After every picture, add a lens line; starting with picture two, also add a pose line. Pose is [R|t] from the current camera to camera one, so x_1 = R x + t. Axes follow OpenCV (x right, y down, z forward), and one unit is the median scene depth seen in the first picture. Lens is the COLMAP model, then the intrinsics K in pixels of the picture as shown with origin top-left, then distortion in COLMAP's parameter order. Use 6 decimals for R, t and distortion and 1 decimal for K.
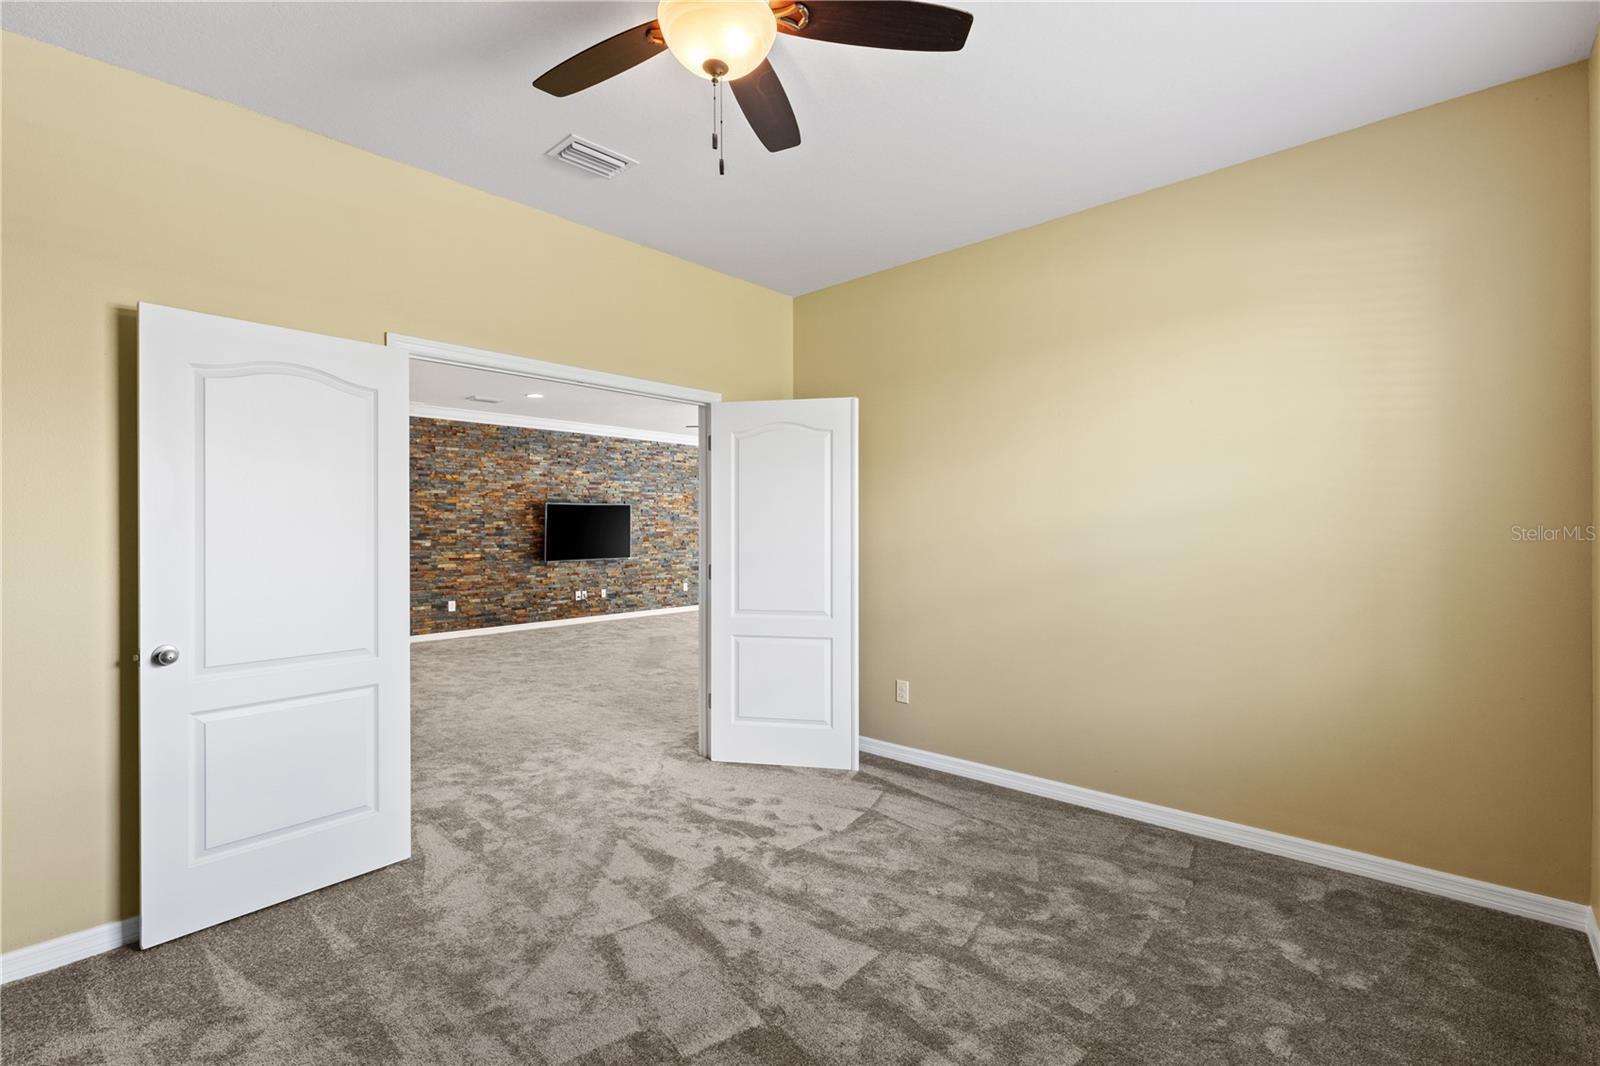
lens RADIAL K [[760.3, 0, 807.0], [0, 760.3, 523.7], [0, 0, 1]] dist [0.002330, -0.000326]
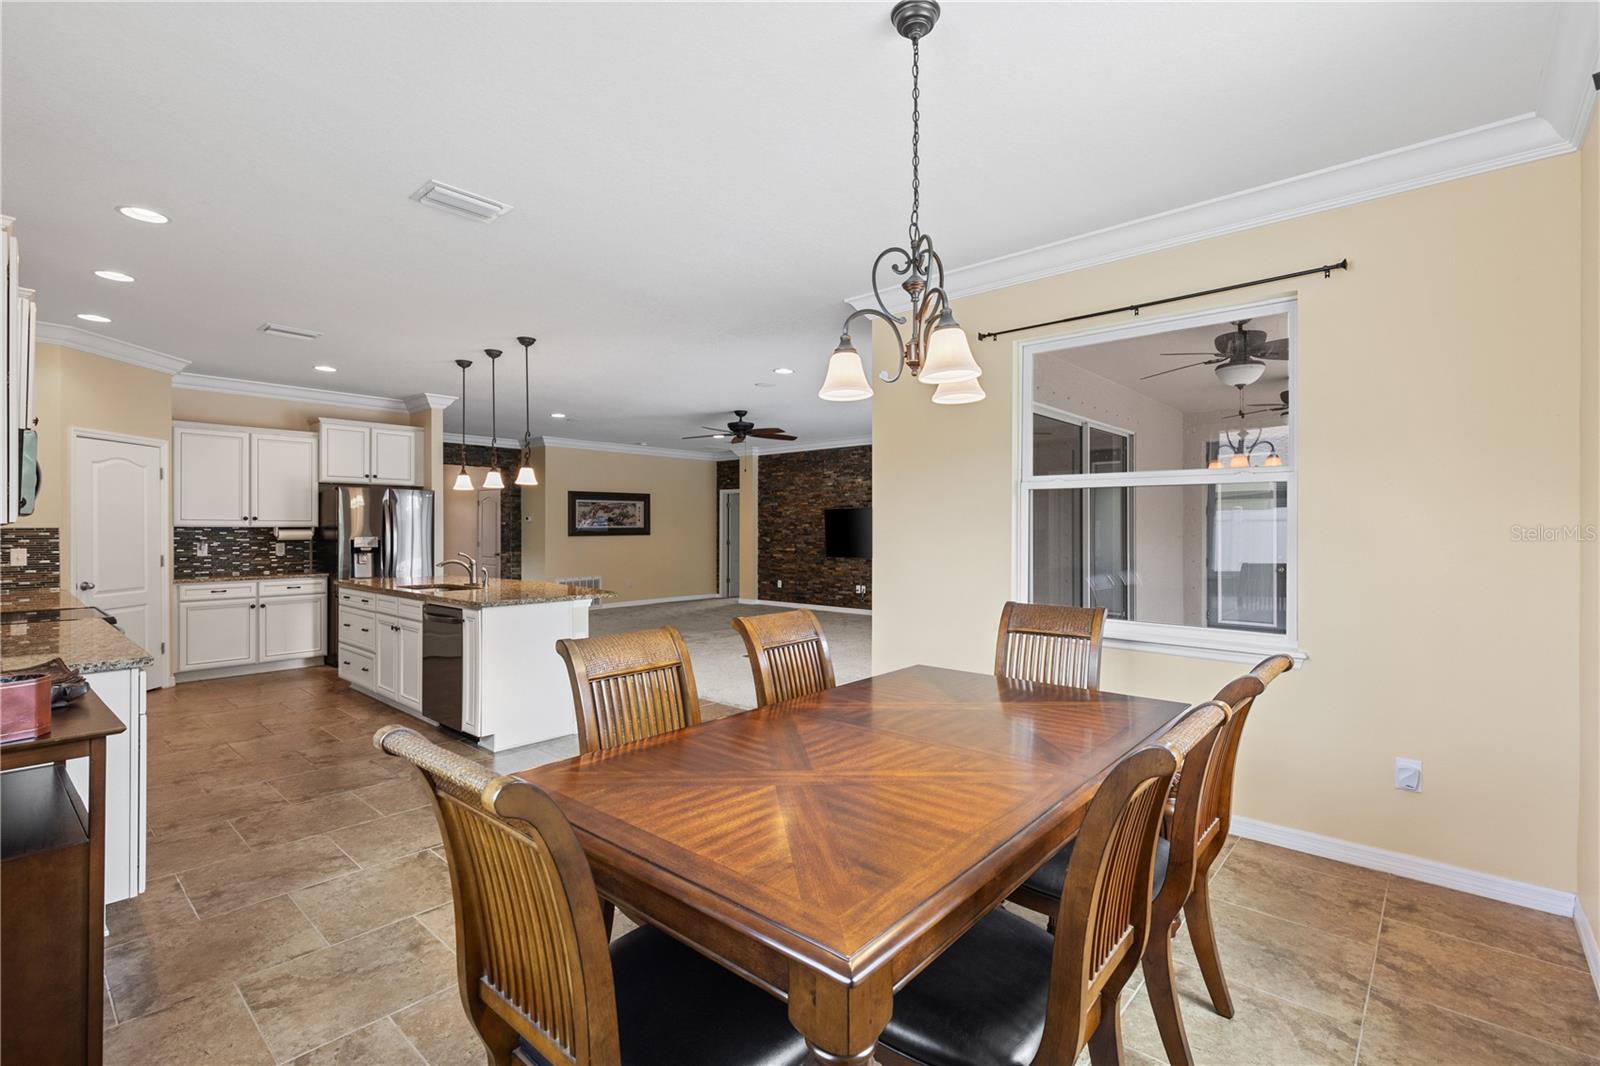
lens RADIAL K [[723.6, 0, 793.0], [0, 723.6, 521.4], [0, 0, 1]] dist [0.006120, -0.000855]
pose [[-0.009074, -0.003146, -0.999954, 0.832371], [0.005581, 0.999979, -0.003196, -0.004079], [0.999943, -0.005610, -0.009056, 0.973405]]
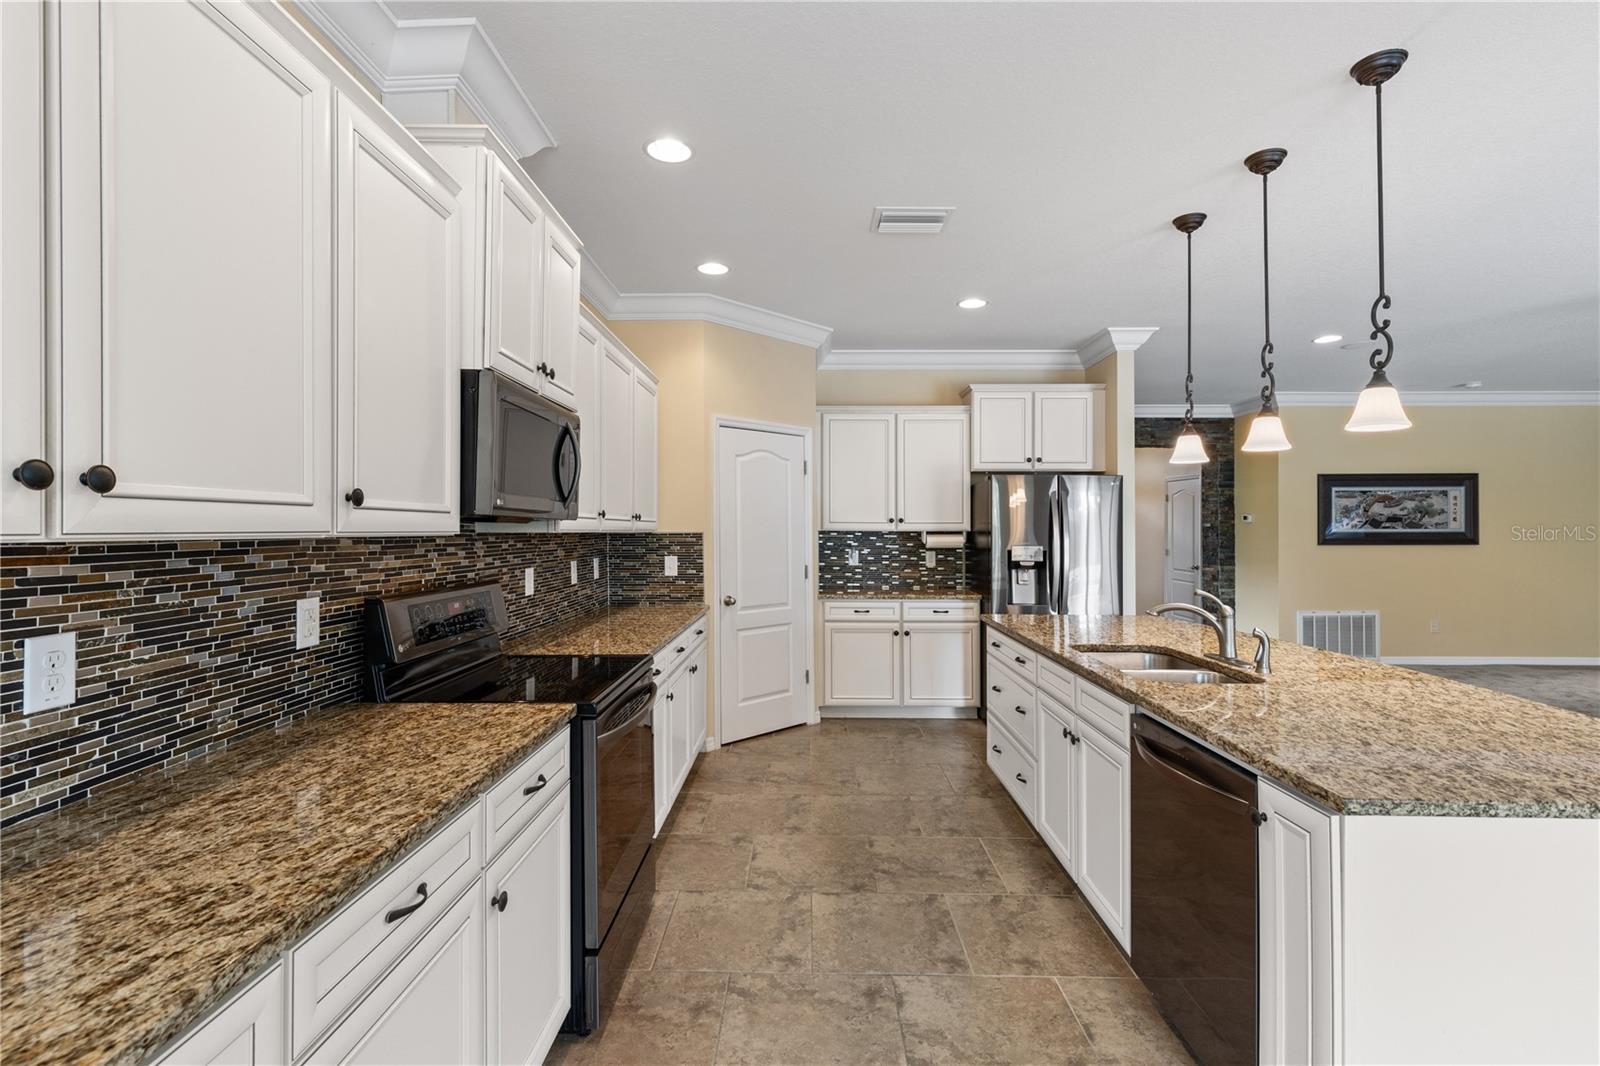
lens RADIAL K [[723.6, 0, 799.5], [0, 723.6, 529.1], [0, 0, 1]] dist [0.006120, -0.000855]
pose [[-0.757663, 0.005228, -0.652626, 0.556694], [0.006469, 0.999979, 0.000500, -0.006123], [0.652614, -0.003843, -0.757680, 0.816097]]
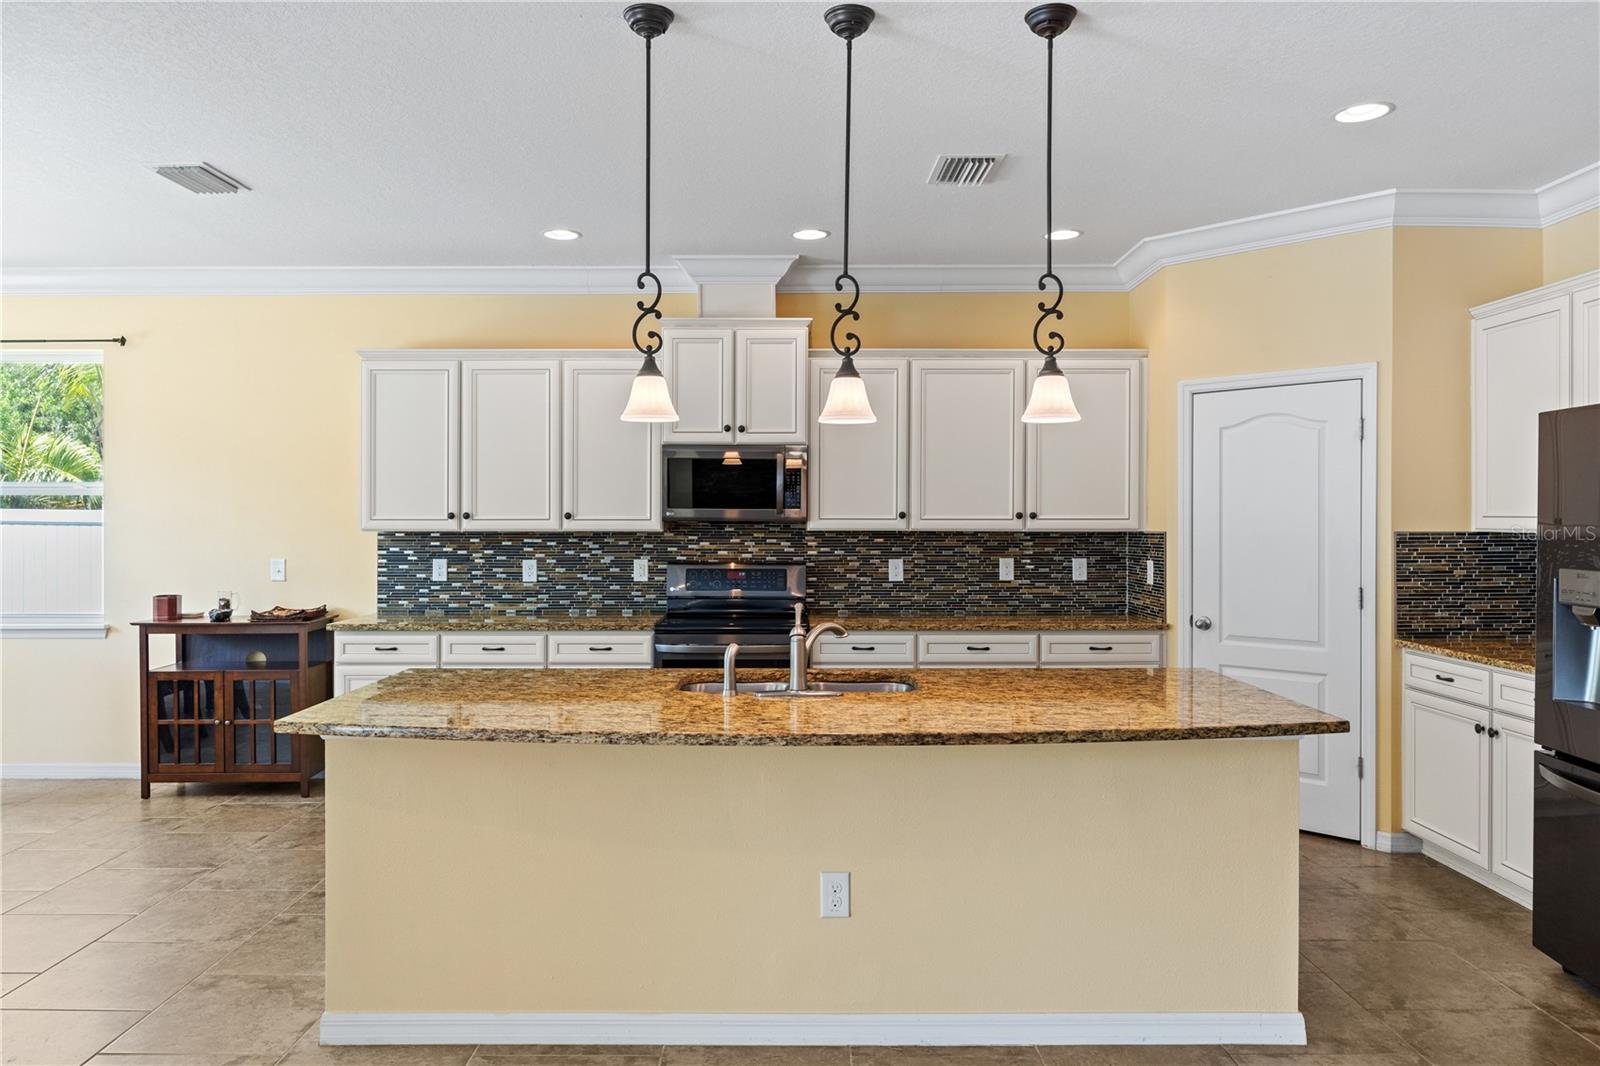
lens RADIAL K [[1062.3, 0, 790.1], [0, 1062.3, 526.6], [0, 0, 1]] dist [-0.005003, -0.001000]
pose [[-0.664416, 0.002785, 0.747357, 0.034798], [0.000895, 0.999995, -0.002932, -0.005740], [-0.747362, -0.001279, -0.664416, 0.927129]]
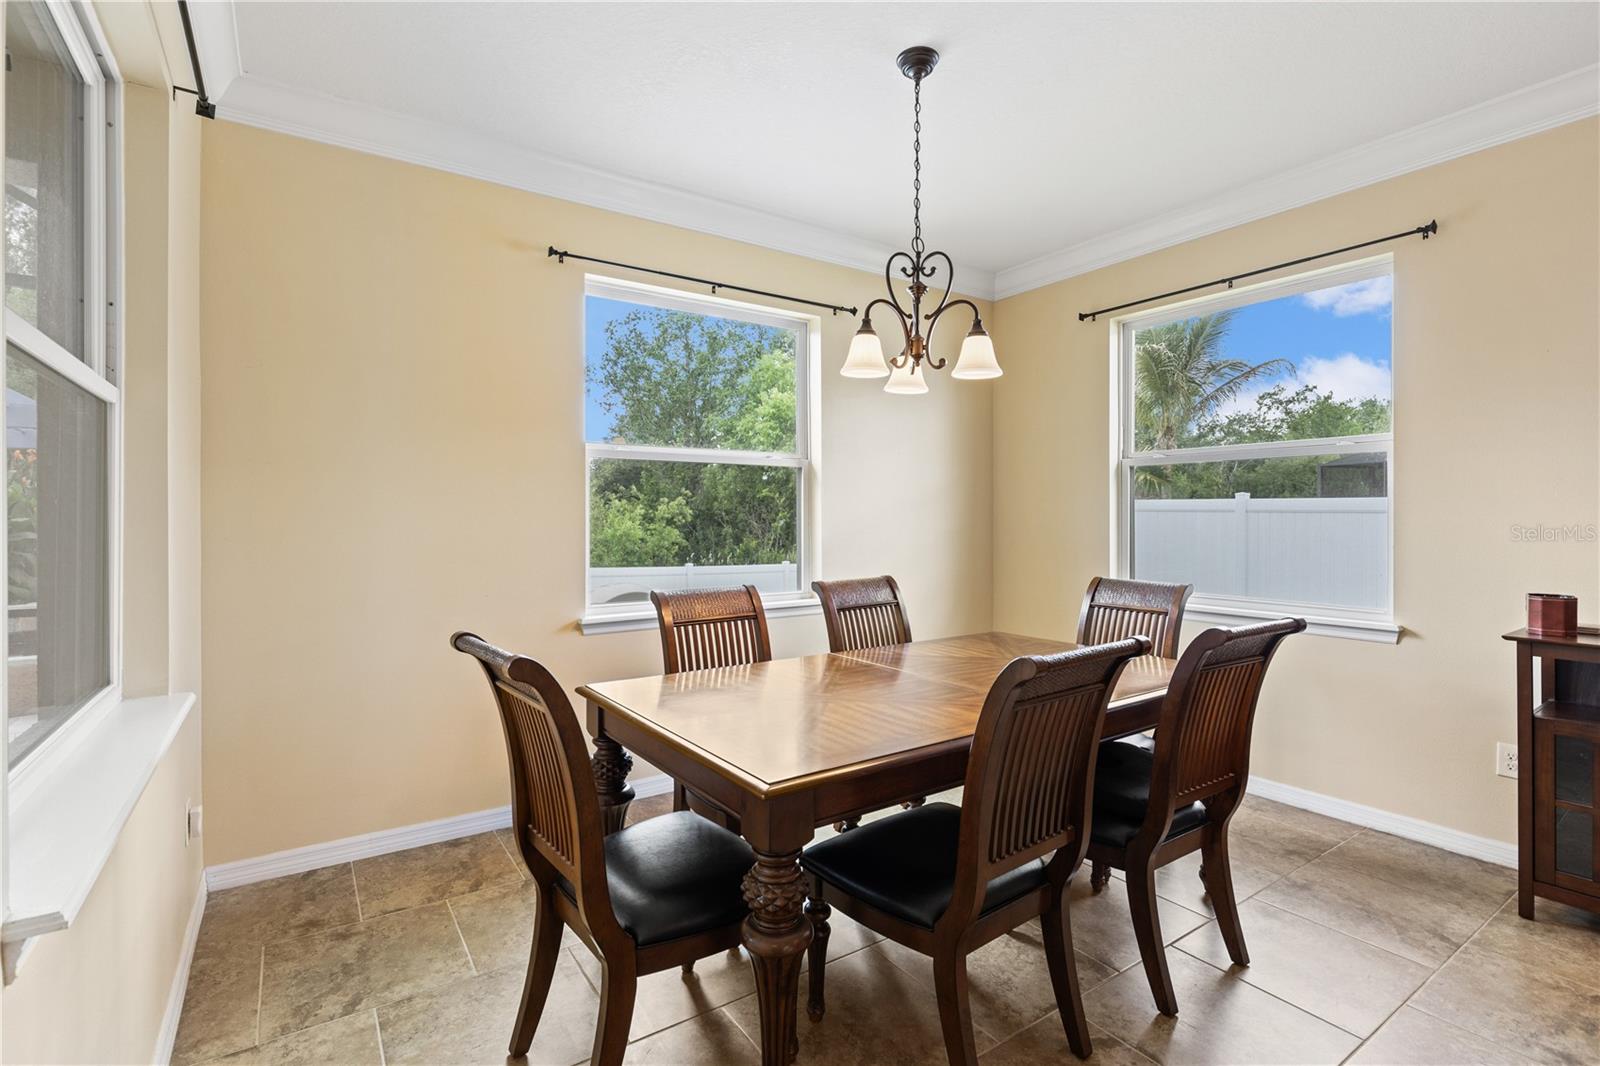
lens RADIAL K [[755.2, 0, 807.2], [0, 755.2, 538.4], [0, 0, 1]] dist [-0.031176, -0.001068]
pose [[0.245449, -0.021544, 0.969170, 0.375021], [-0.006385, 0.999695, 0.023840, 0.005824], [-0.969389, -0.012040, 0.245236, 0.978789]]
